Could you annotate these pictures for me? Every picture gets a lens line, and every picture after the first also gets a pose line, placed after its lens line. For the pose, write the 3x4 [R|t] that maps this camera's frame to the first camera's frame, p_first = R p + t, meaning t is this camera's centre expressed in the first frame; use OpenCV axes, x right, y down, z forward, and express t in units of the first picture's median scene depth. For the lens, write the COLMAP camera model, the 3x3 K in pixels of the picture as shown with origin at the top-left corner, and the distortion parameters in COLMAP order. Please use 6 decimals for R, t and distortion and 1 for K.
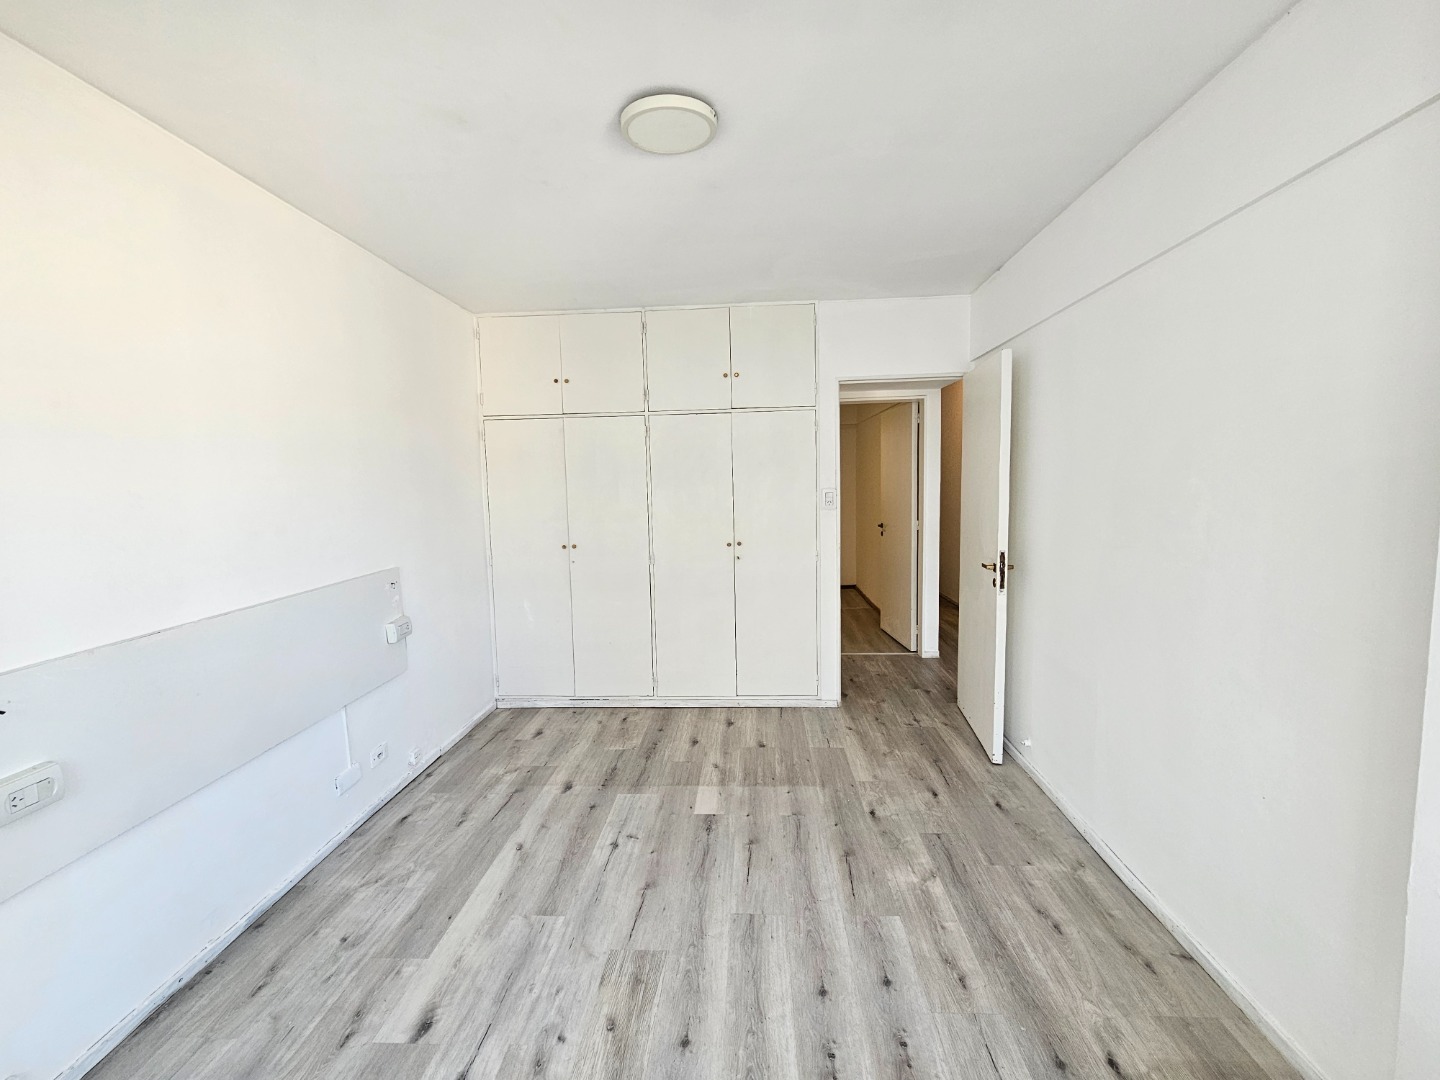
lens RADIAL K [[590.6, 0, 722.8], [0, 590.6, 537.6], [0, 0, 1]] dist [-0.000911, -0.000333]
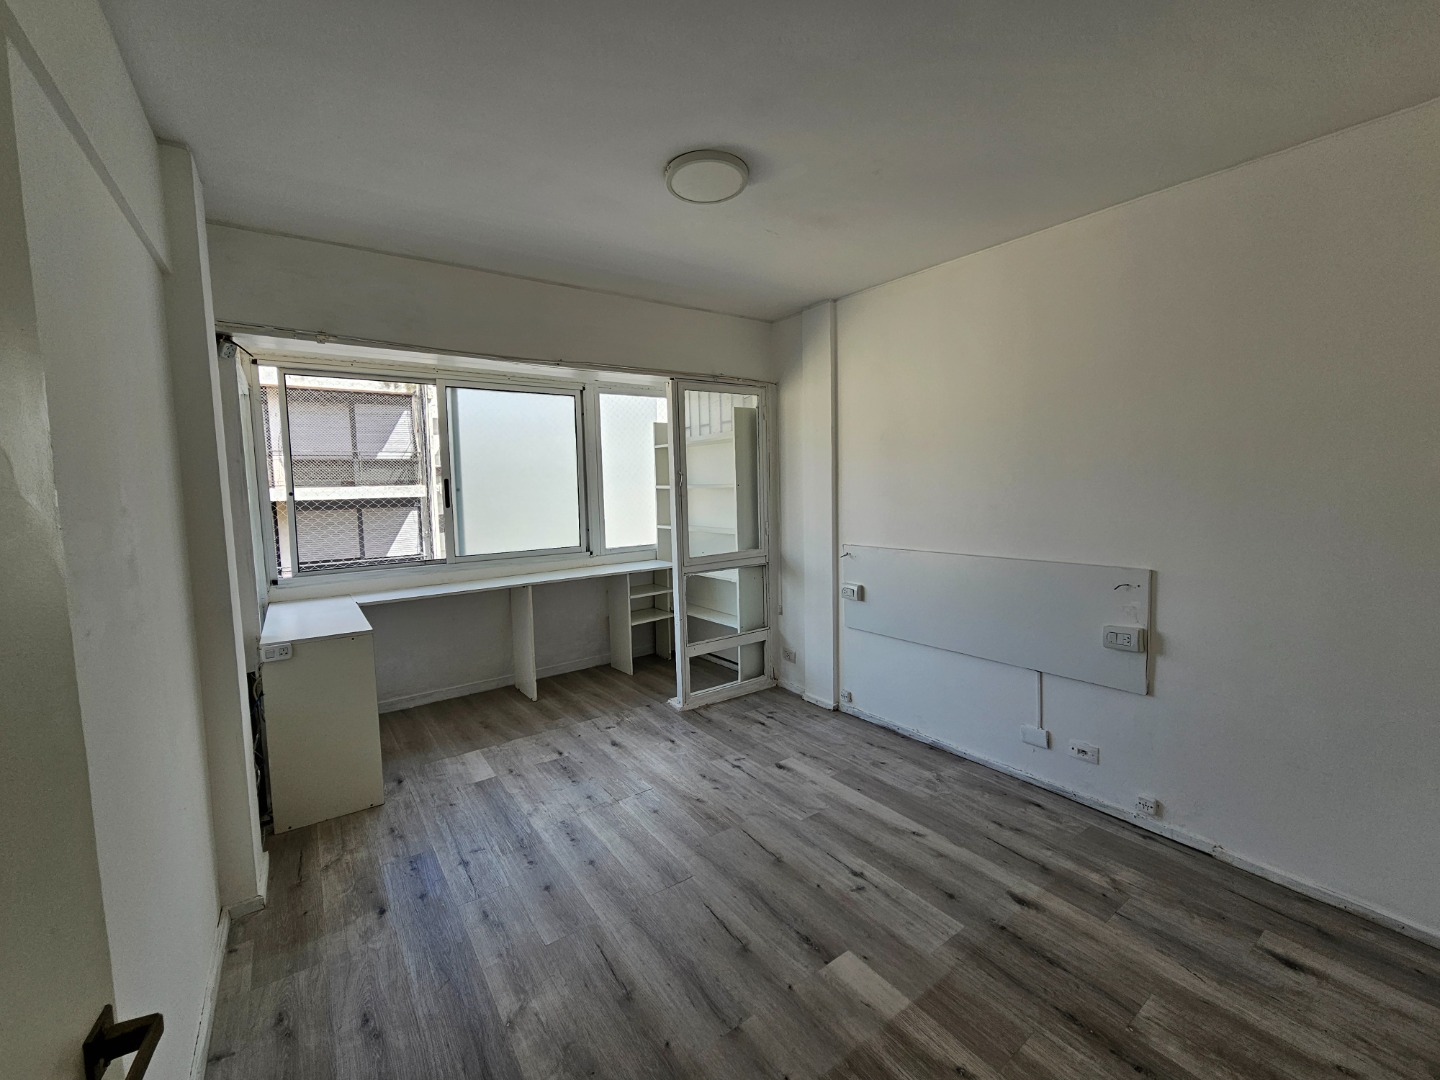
lens RADIAL K [[590.6, 0, 727.6], [0, 590.6, 529.1], [0, 0, 1]] dist [-0.000911, -0.000333]
pose [[-0.769164, 0.090562, -0.632602, 0.529507], [-0.025857, 0.984687, 0.172405, -0.169245], [0.638528, 0.148965, -0.755044, 1.554070]]
